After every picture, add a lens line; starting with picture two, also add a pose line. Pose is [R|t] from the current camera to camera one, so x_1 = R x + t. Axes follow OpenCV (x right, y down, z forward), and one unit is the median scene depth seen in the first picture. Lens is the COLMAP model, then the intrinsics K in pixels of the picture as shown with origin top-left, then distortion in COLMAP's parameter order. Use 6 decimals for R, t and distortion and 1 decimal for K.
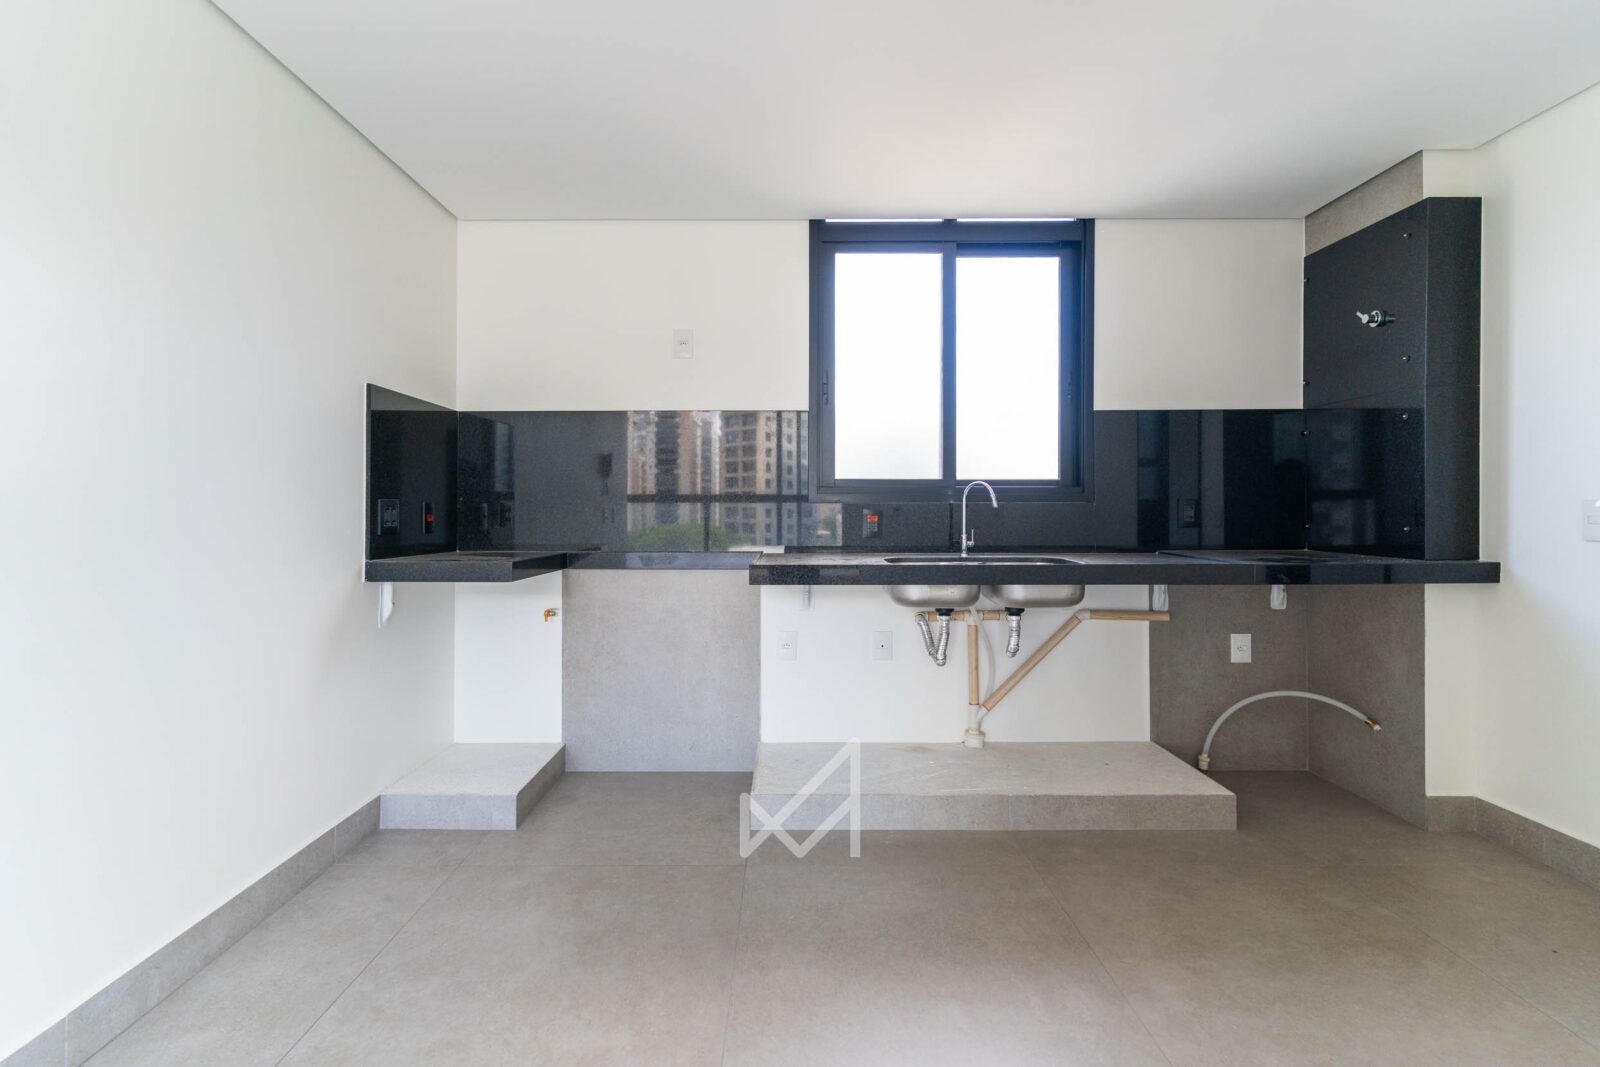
lens RADIAL K [[766.2, 0, 783.1], [0, 766.2, 513.7], [0, 0, 1]] dist [0.004264, -0.001227]
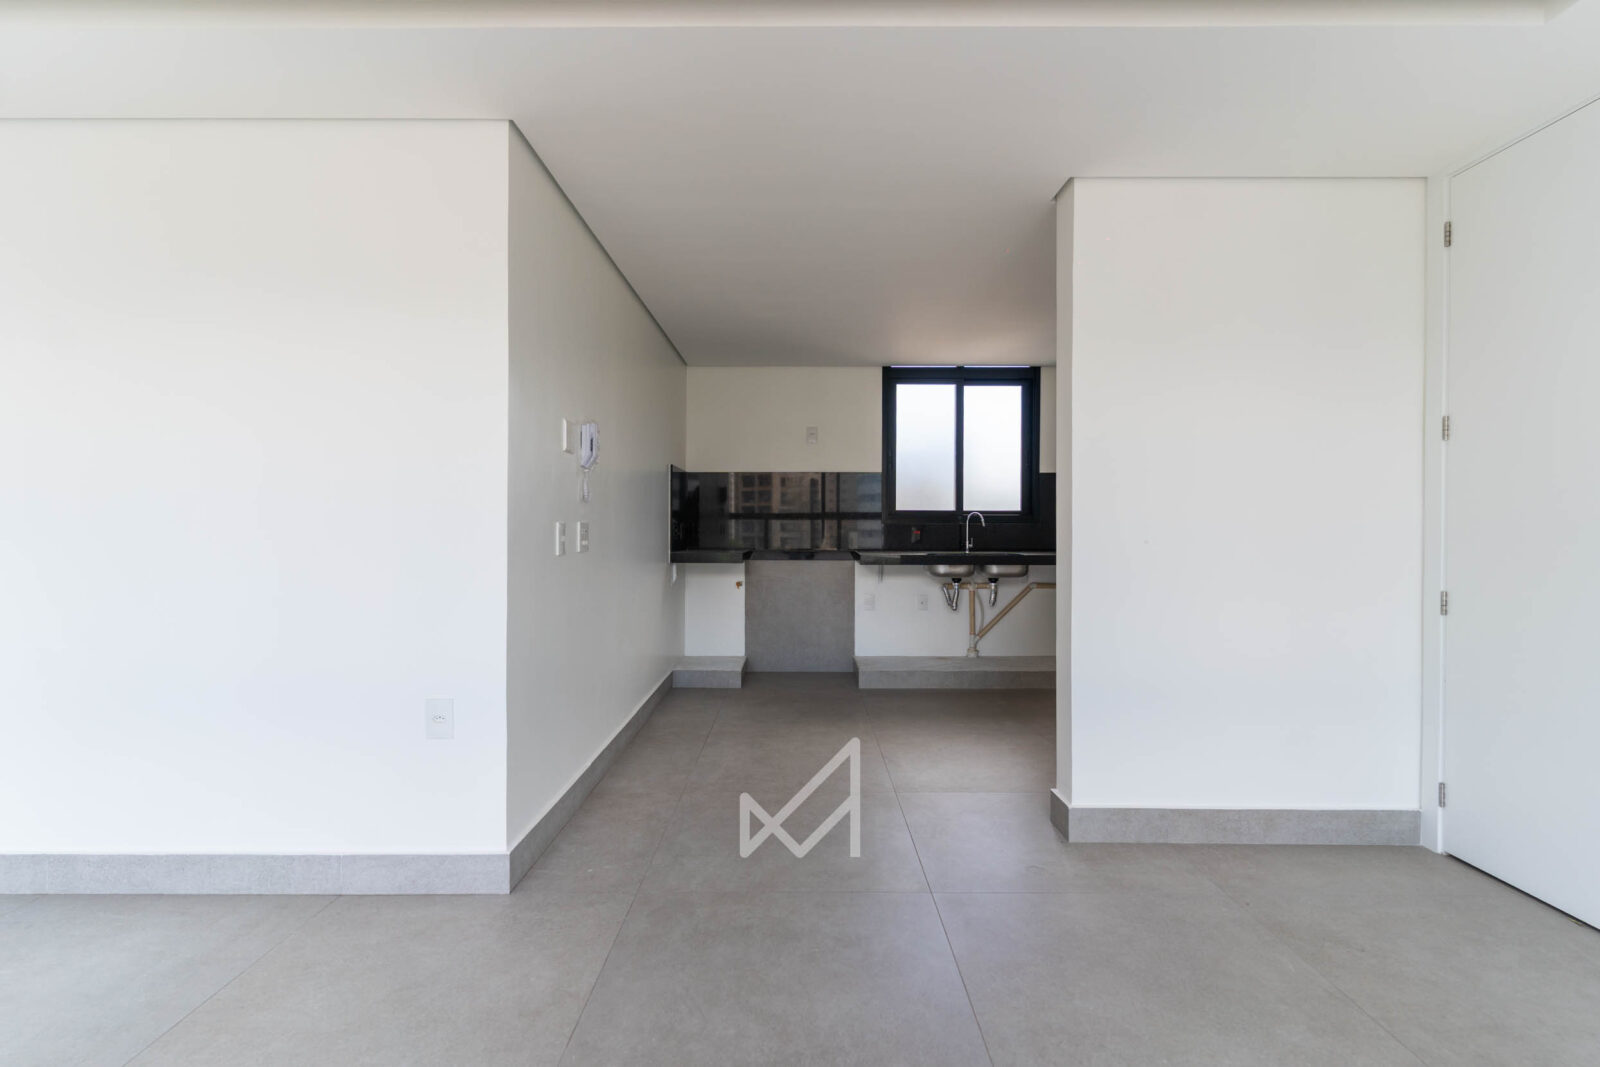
lens RADIAL K [[766.2, 0, 809.6], [0, 766.2, 533.8], [0, 0, 1]] dist [0.004264, -0.001227]
pose [[0.999807, 0.001908, 0.019544, -0.177860], [-0.002070, 0.999963, 0.008301, -0.004383], [-0.019527, -0.008340, 0.999775, -0.829006]]
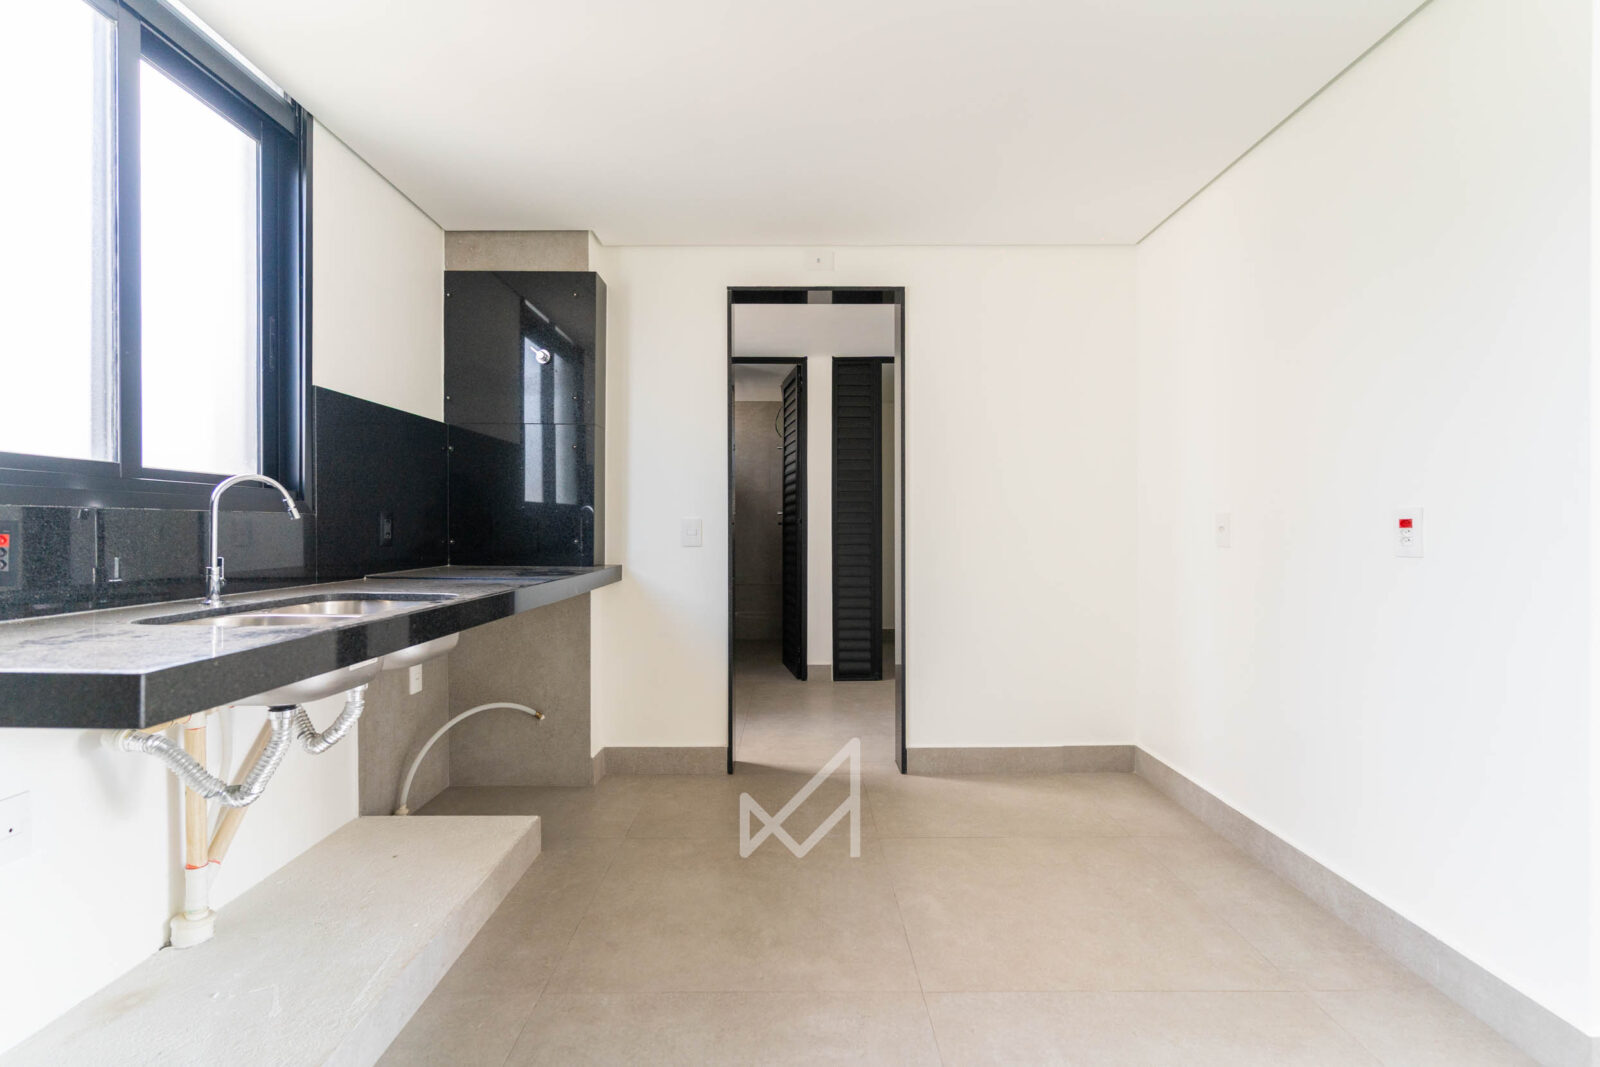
lens RADIAL K [[766.2, 0, 798.4], [0, 766.2, 528.6], [0, 0, 1]] dist [0.004264, -0.001227]
pose [[-0.009450, -0.001583, 0.999954, -0.325215], [0.003327, 0.999993, 0.001614, -0.000678], [-0.999950, 0.003342, -0.009445, 0.565268]]
